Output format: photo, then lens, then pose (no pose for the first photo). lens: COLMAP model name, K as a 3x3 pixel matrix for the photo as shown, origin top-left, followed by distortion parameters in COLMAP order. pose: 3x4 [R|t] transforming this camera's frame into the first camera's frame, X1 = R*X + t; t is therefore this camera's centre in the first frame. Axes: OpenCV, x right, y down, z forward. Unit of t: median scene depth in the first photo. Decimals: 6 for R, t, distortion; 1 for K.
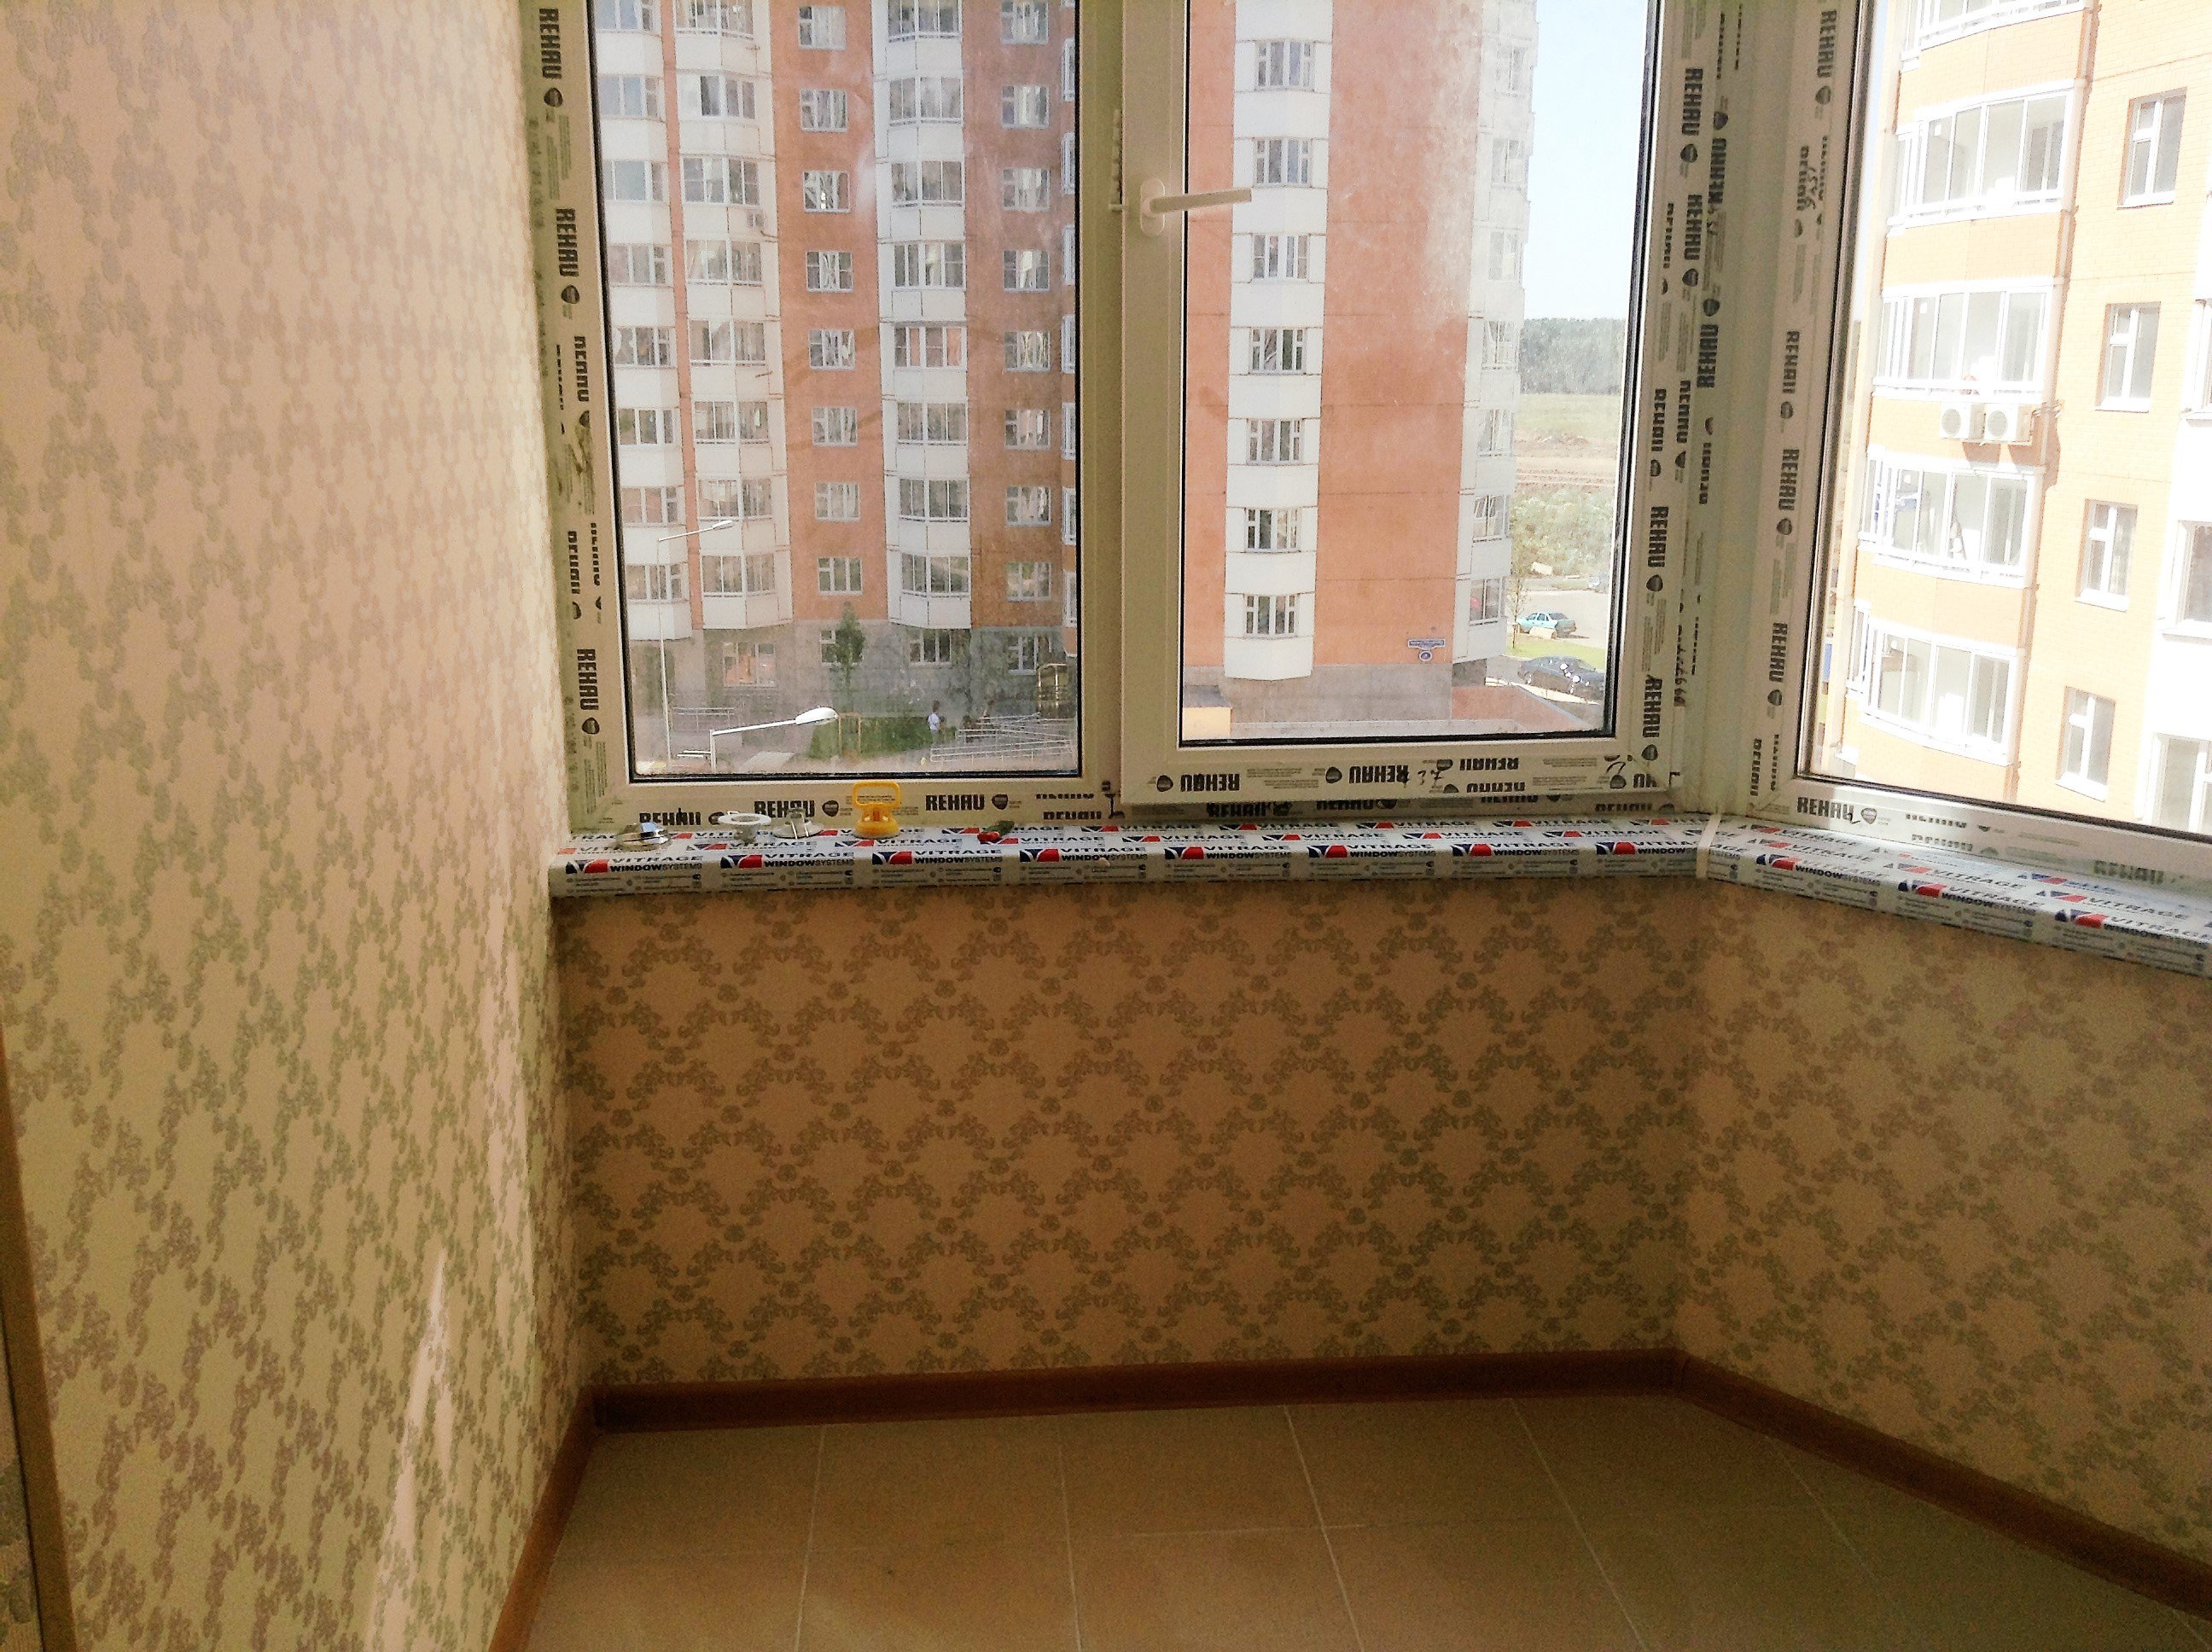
lens RADIAL K [[1896.0, 0, 1106.0], [0, 1896.0, 826.0], [0, 0, 1]] dist [0.126514, -0.371925]
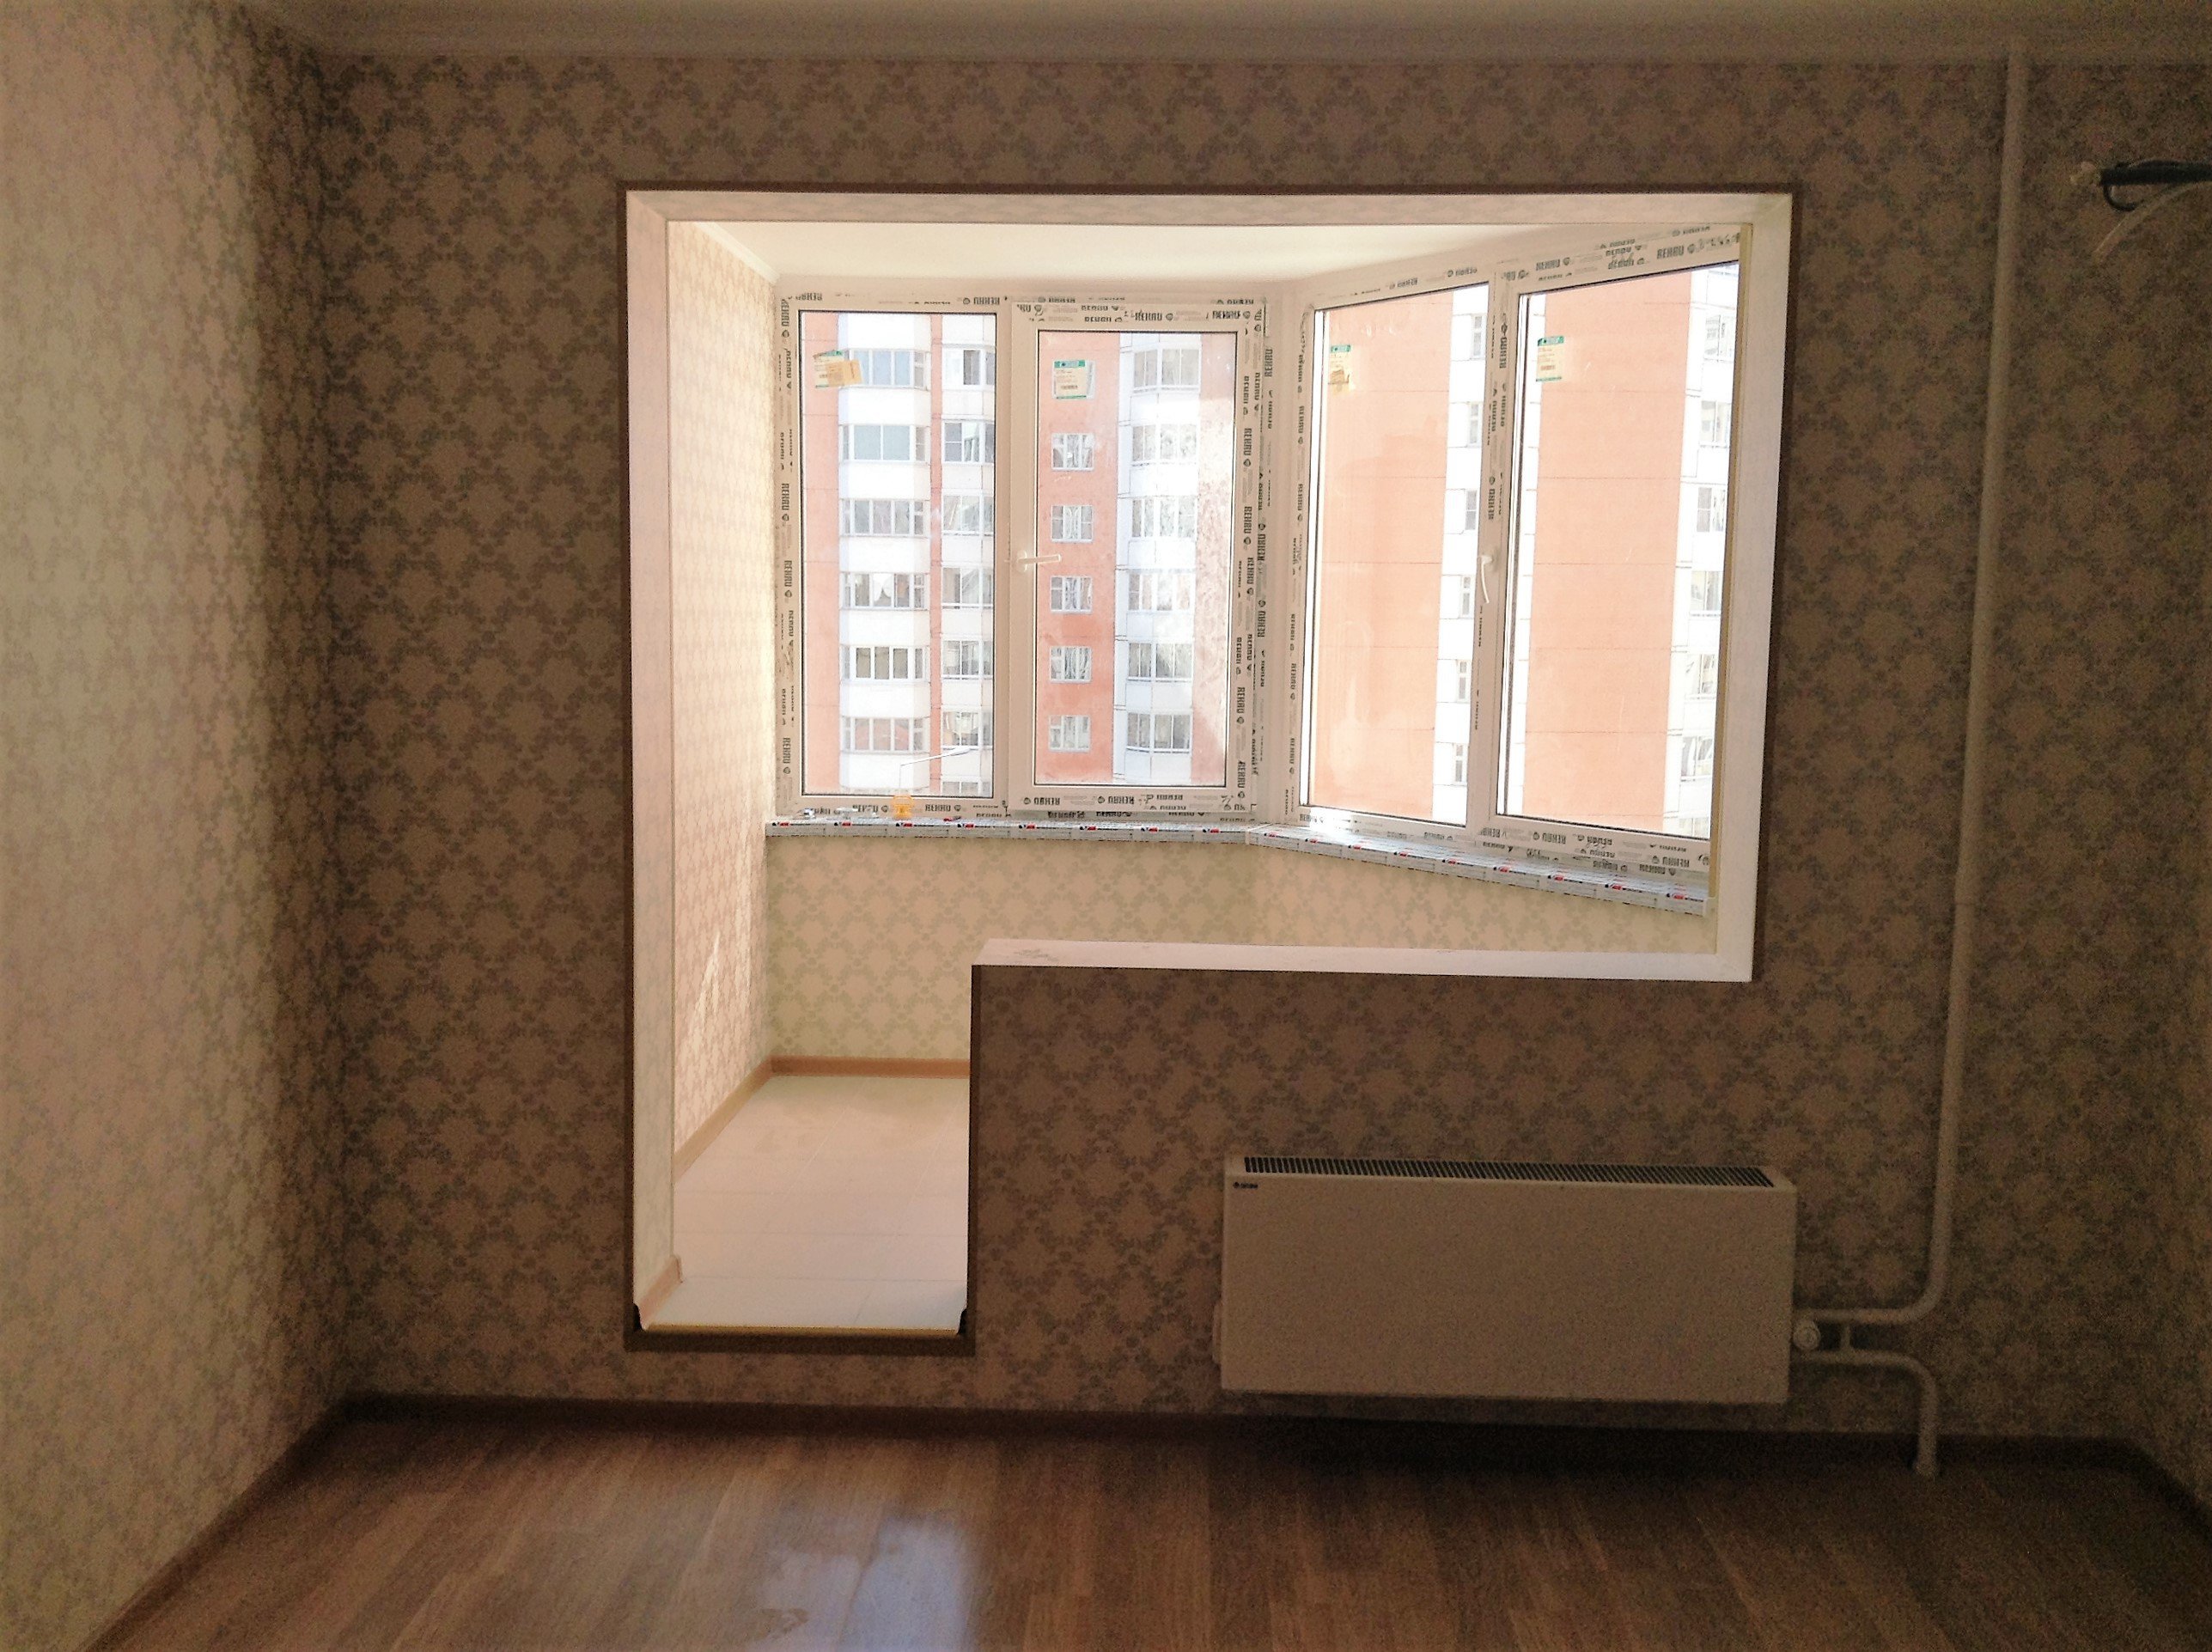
lens RADIAL K [[1896.2, 0, 1106.0], [0, 1896.2, 826.0], [0, 0, 1]] dist [0.126514, -0.371925]
pose [[0.992029, 0.024708, -0.123564, 0.418352], [-0.039694, 0.991940, -0.120332, 0.285602], [0.119595, 0.124278, 0.985014, -1.274833]]
